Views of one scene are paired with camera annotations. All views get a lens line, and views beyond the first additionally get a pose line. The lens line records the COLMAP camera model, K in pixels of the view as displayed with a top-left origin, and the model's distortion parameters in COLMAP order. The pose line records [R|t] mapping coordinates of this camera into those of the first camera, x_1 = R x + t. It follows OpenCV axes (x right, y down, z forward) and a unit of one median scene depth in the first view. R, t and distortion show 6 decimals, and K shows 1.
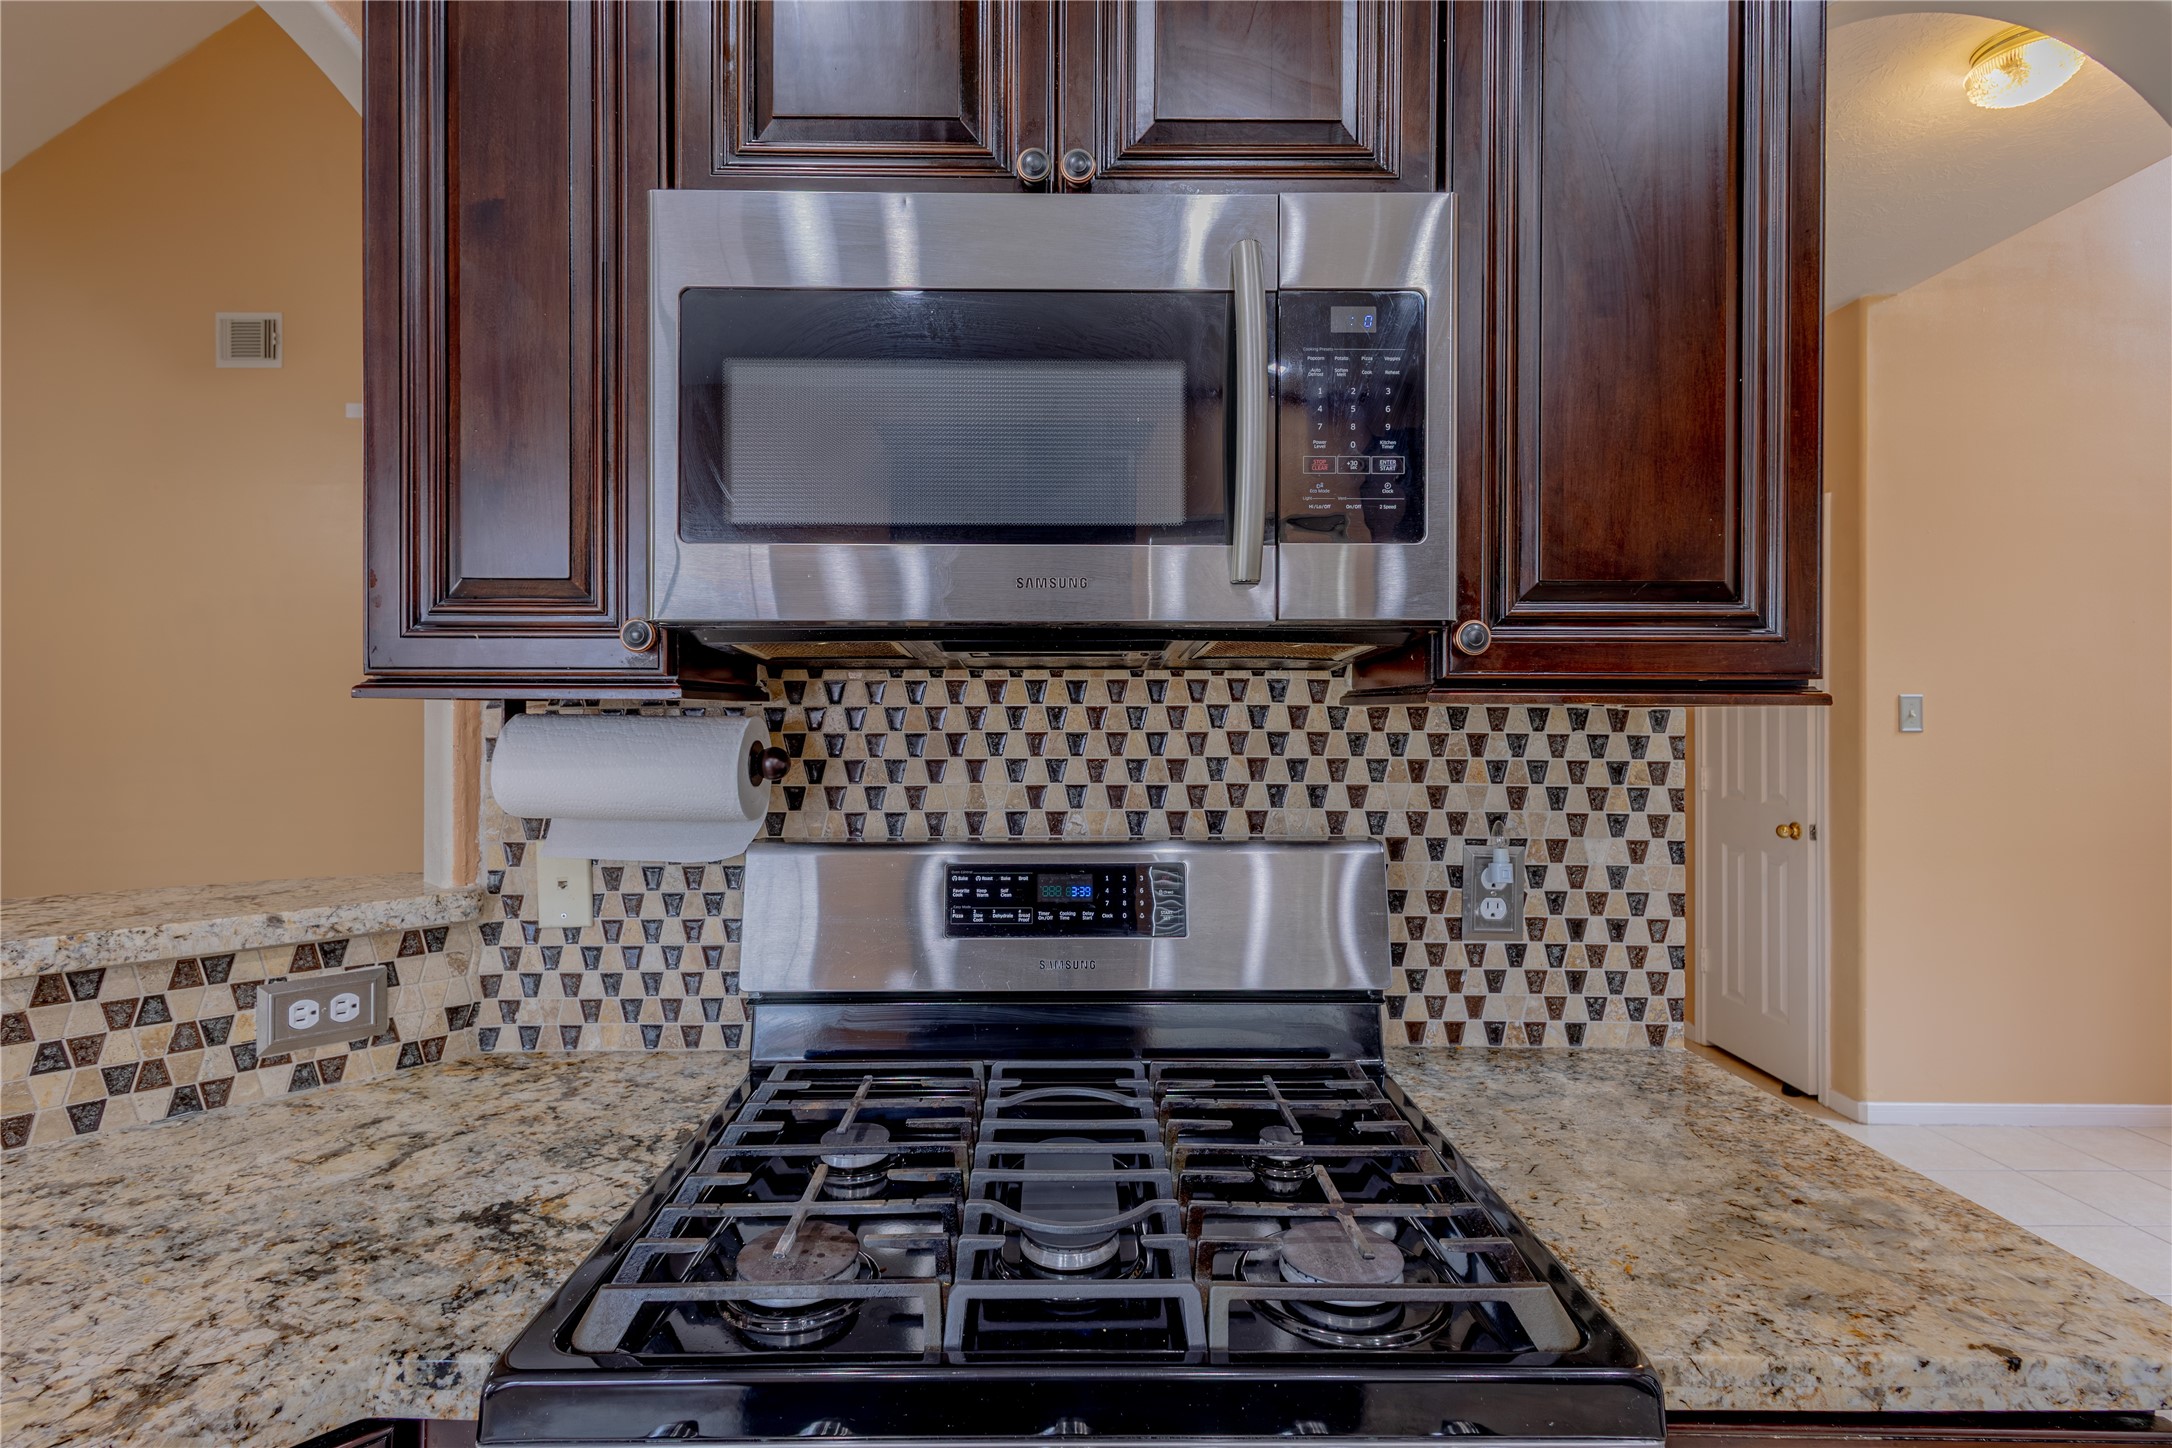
lens RADIAL K [[1007.7, 0, 1066.3], [0, 1007.7, 713.4], [0, 0, 1]] dist [0.010483, -0.004732]
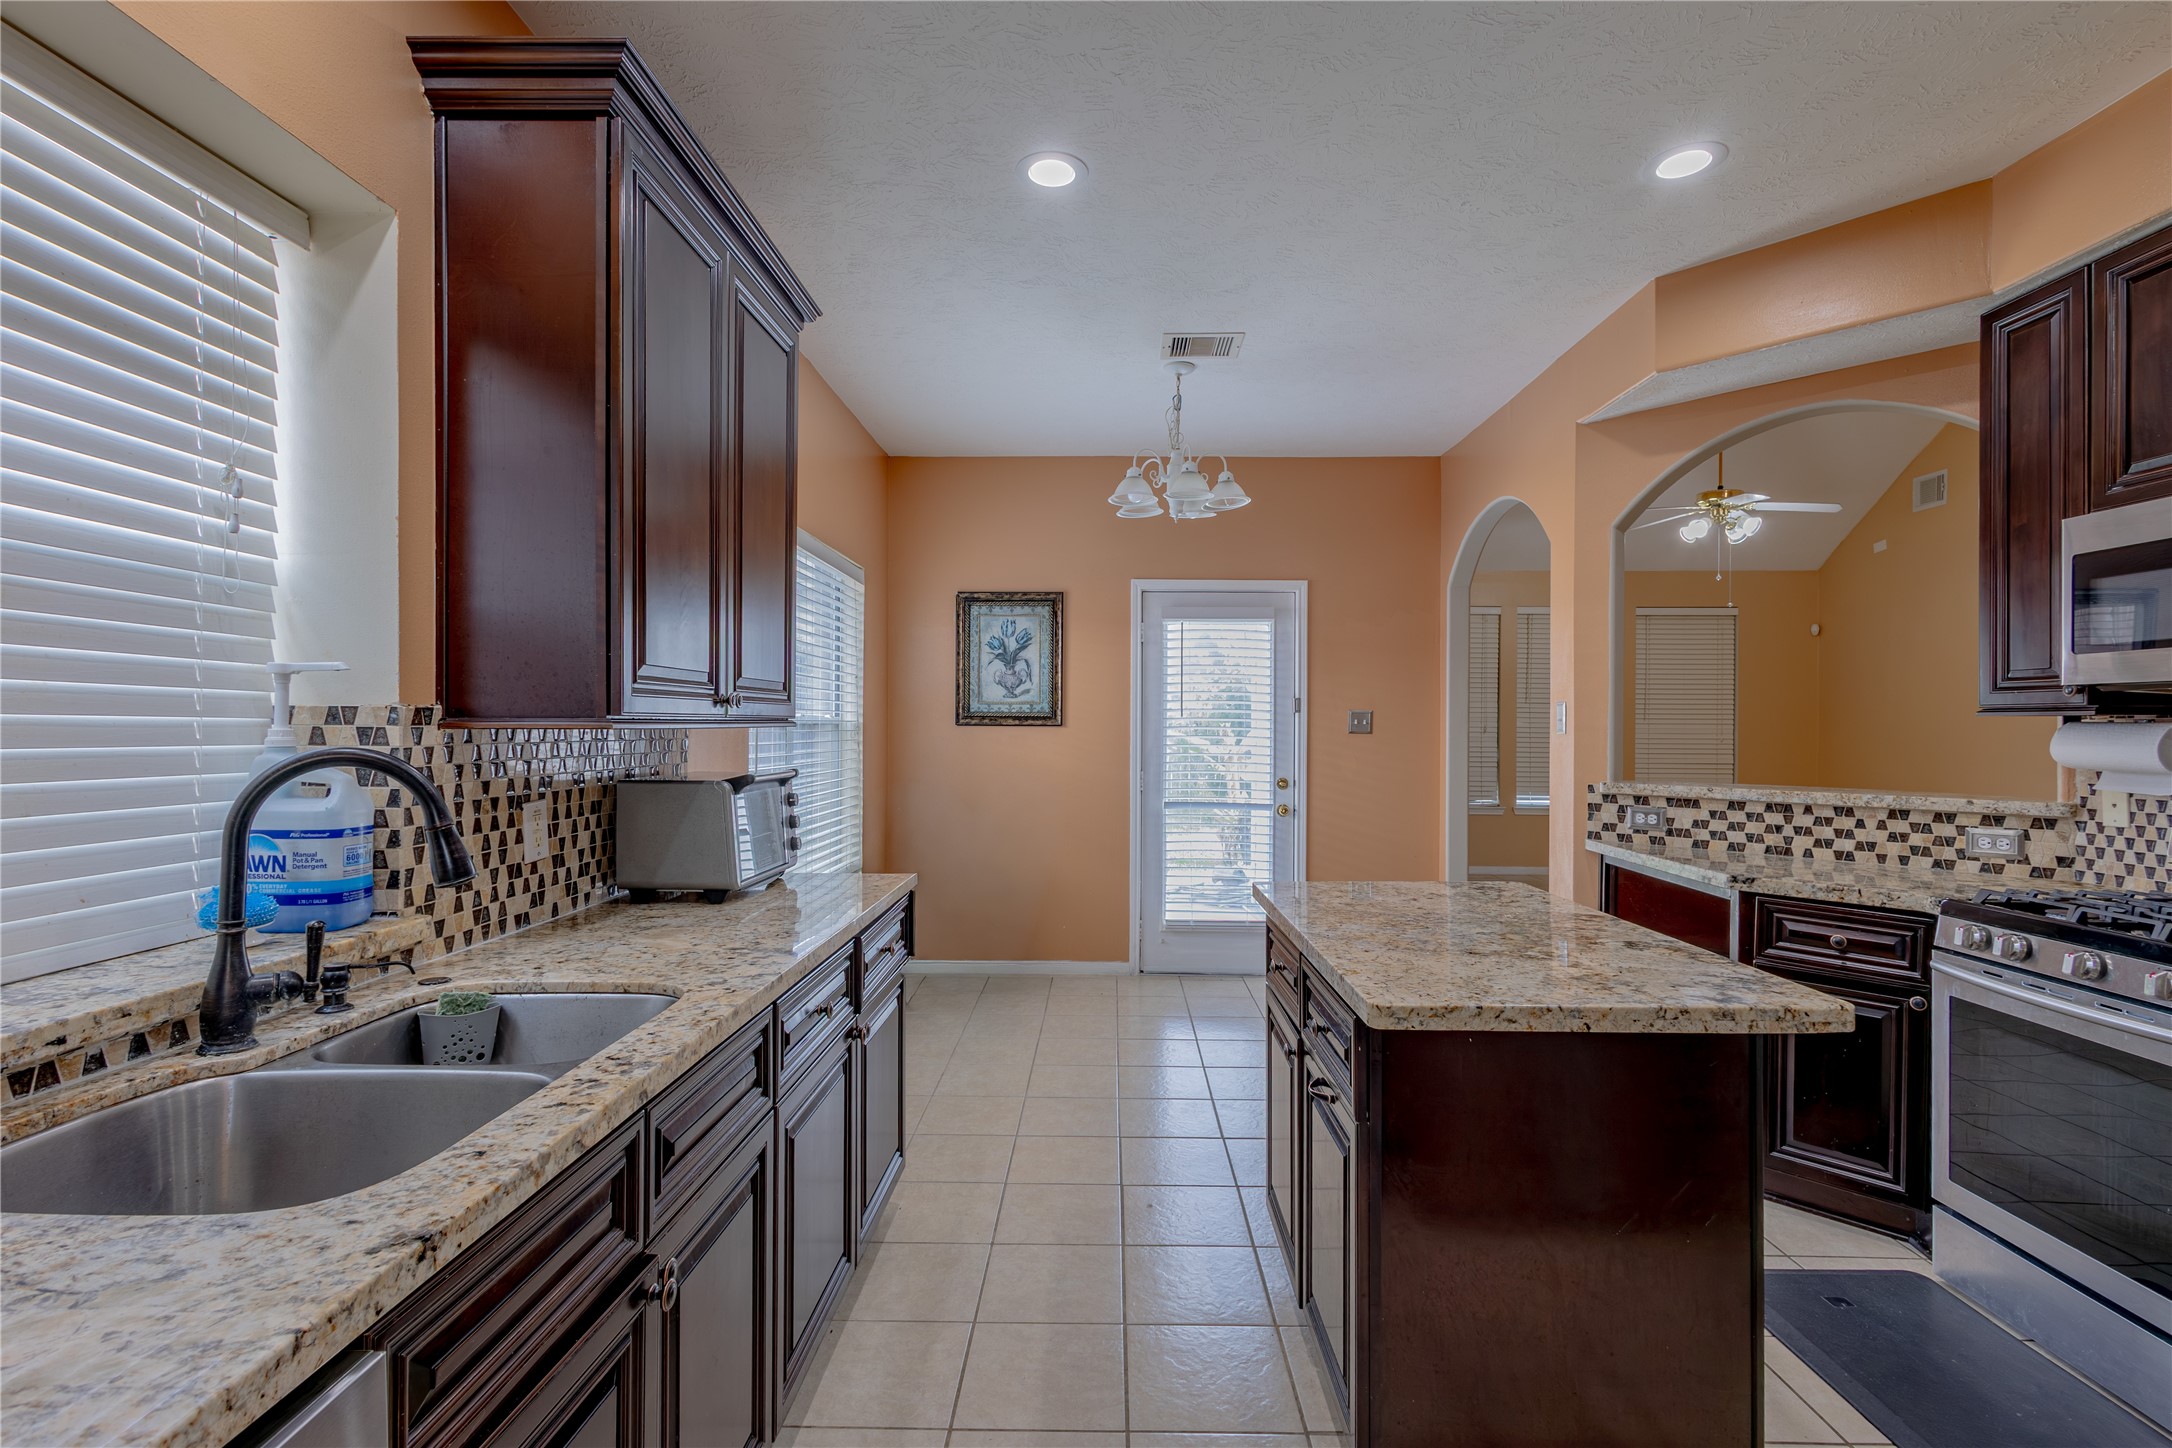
lens RADIAL K [[1007.7, 0, 1075.3], [0, 1007.7, 729.8], [0, 0, 1]] dist [0.010483, -0.004732]
pose [[-0.035901, 0.004162, -0.999347, 1.609315], [-0.001651, 0.999990, 0.004224, 0.011819], [0.999354, 0.001801, -0.035893, -1.014431]]
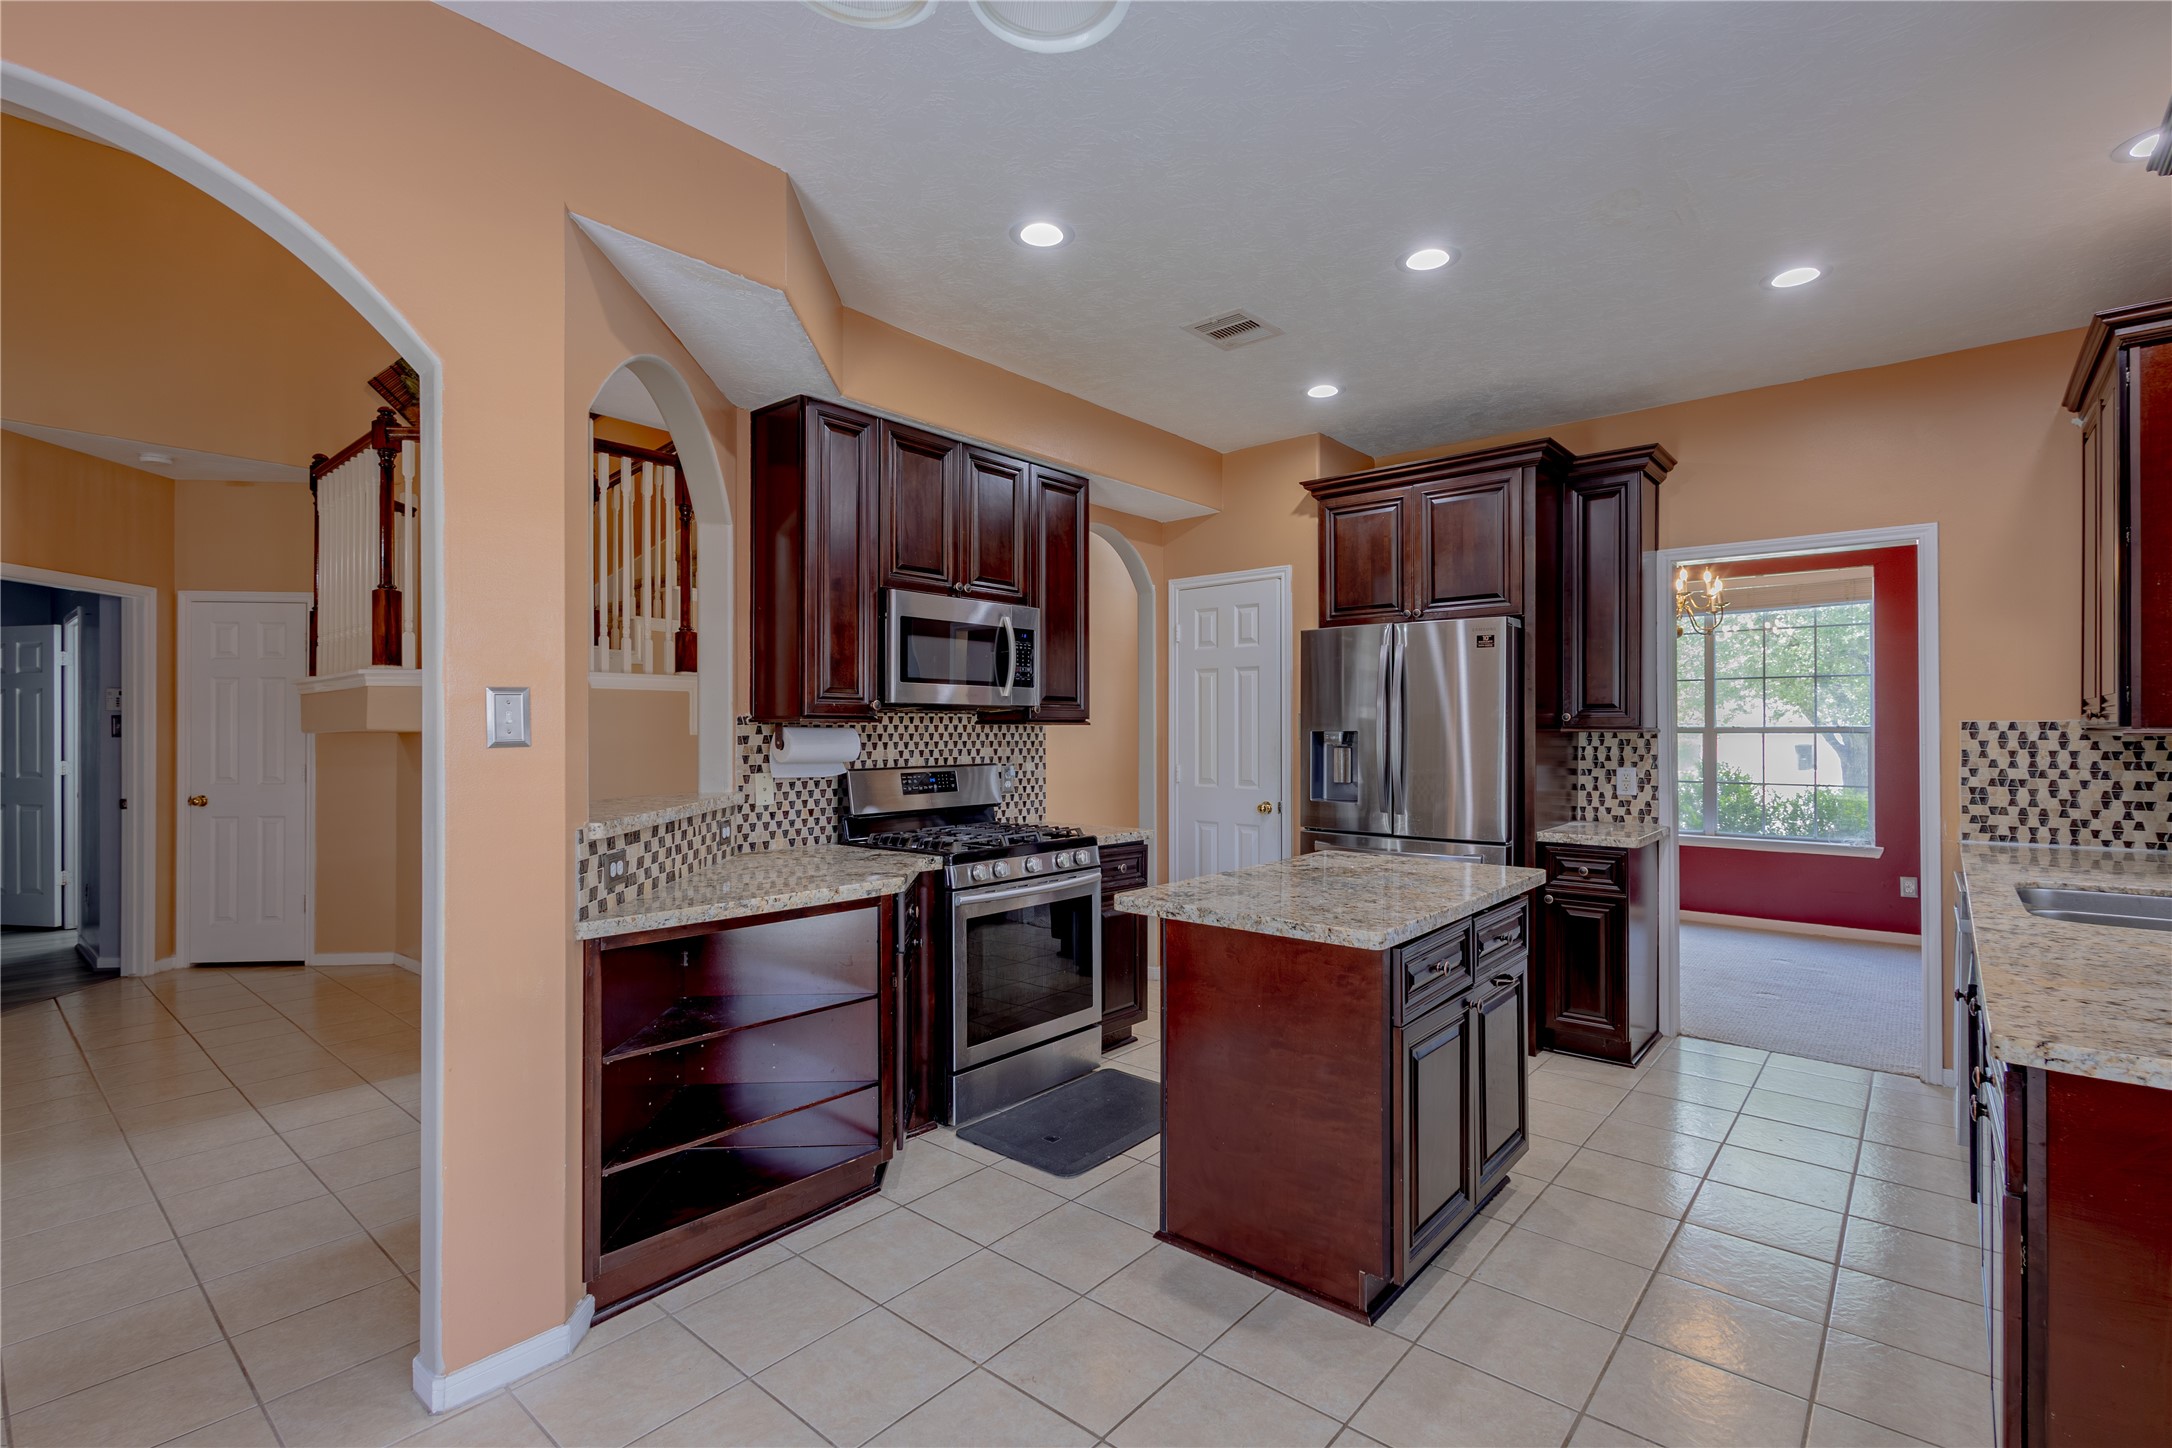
lens RADIAL K [[1007.7, 0, 1092.8], [0, 1007.7, 726.1], [0, 0, 1]] dist [0.010483, -0.004732]
pose [[0.650877, 0.001606, 0.759181, -1.986066], [-0.002503, 0.999997, 0.000030, -0.004440], [-0.759179, -0.001920, 0.650879, -1.444236]]
